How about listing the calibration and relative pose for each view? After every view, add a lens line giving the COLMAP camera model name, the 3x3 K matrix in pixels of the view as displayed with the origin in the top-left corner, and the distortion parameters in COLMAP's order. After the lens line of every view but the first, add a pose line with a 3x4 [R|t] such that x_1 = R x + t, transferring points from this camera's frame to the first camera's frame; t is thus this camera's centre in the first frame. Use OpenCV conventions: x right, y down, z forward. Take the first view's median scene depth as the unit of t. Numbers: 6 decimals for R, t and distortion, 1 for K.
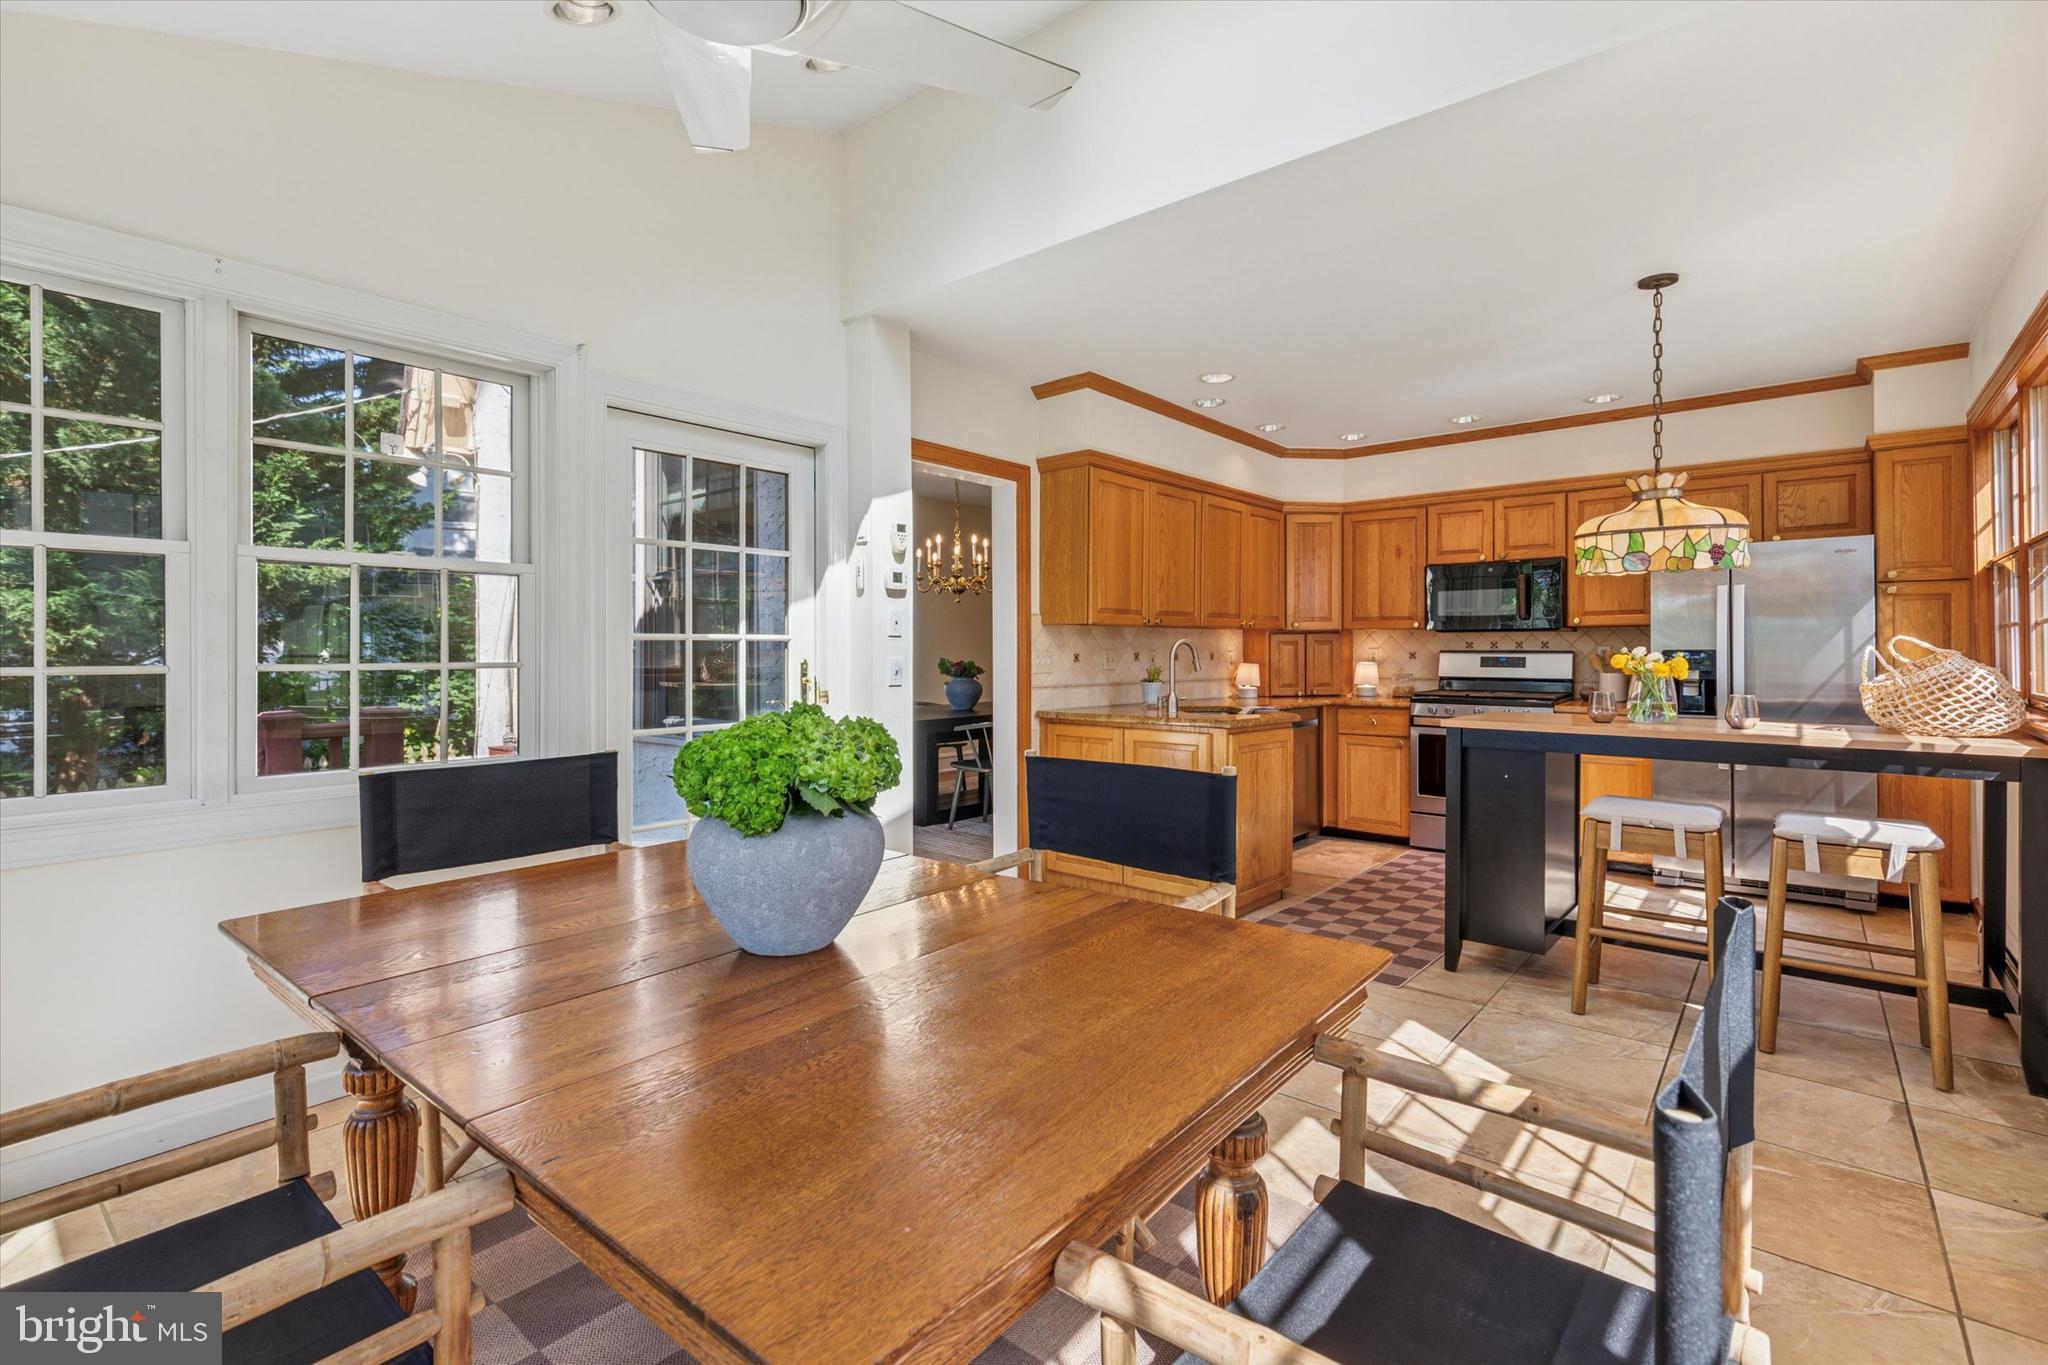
lens RADIAL K [[929.6, 0, 1021.3], [0, 929.6, 654.6], [0, 0, 1]] dist [0.003683, 0.000923]
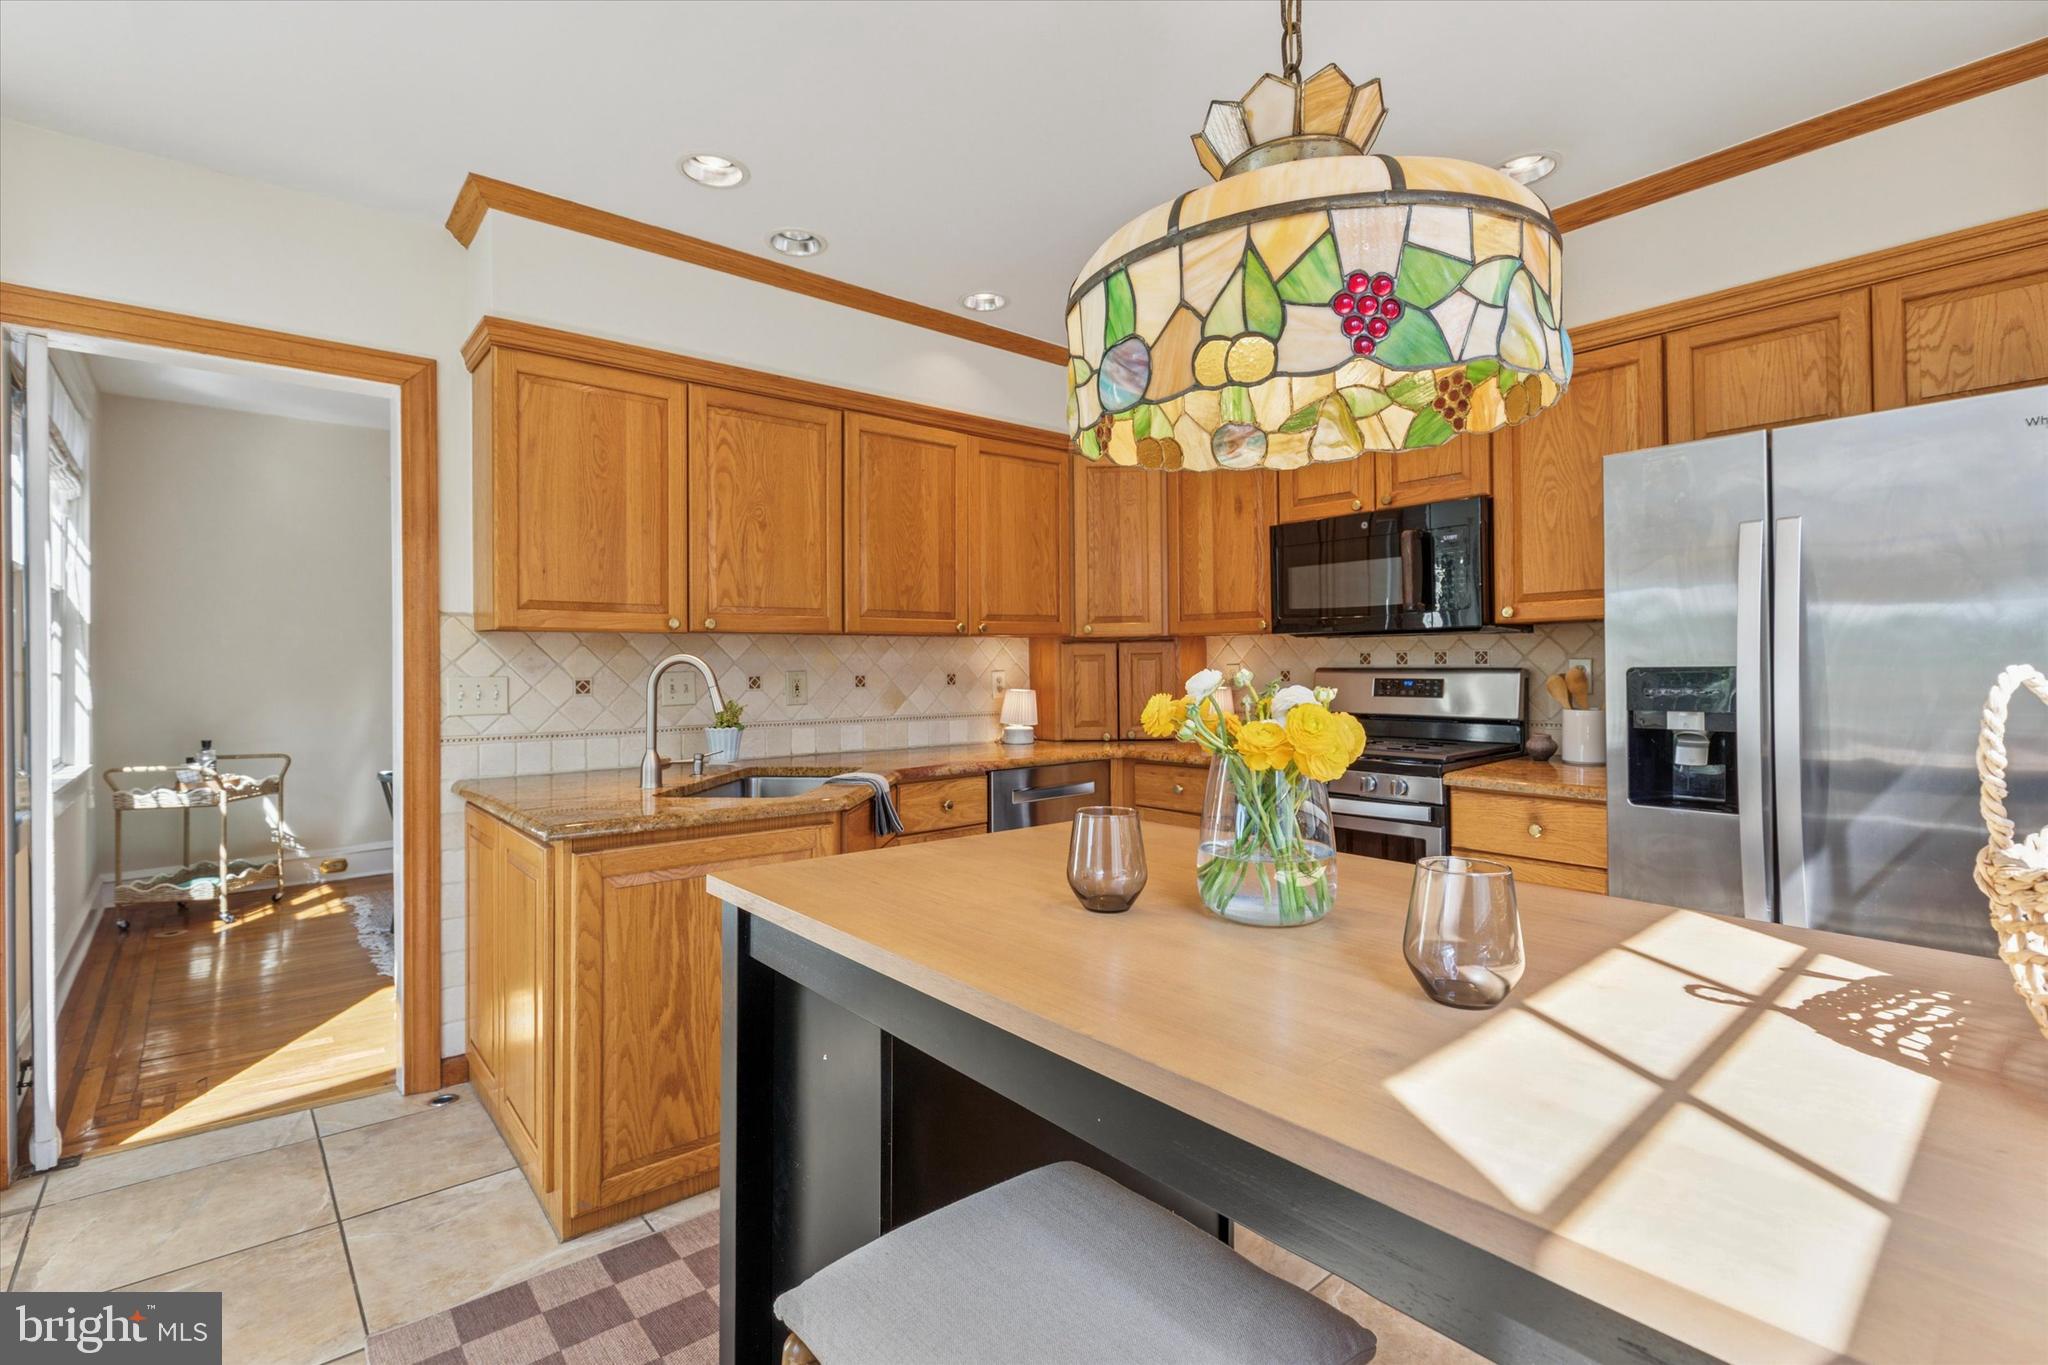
lens RADIAL K [[929.6, 0, 1017.2], [0, 929.6, 660.2], [0, 0, 1]] dist [0.003683, 0.000923]
pose [[0.987448, -0.008354, -0.157723, 0.399994], [0.007054, 0.999936, -0.008799, -0.005993], [0.157786, 0.007576, 0.987444, 0.424322]]
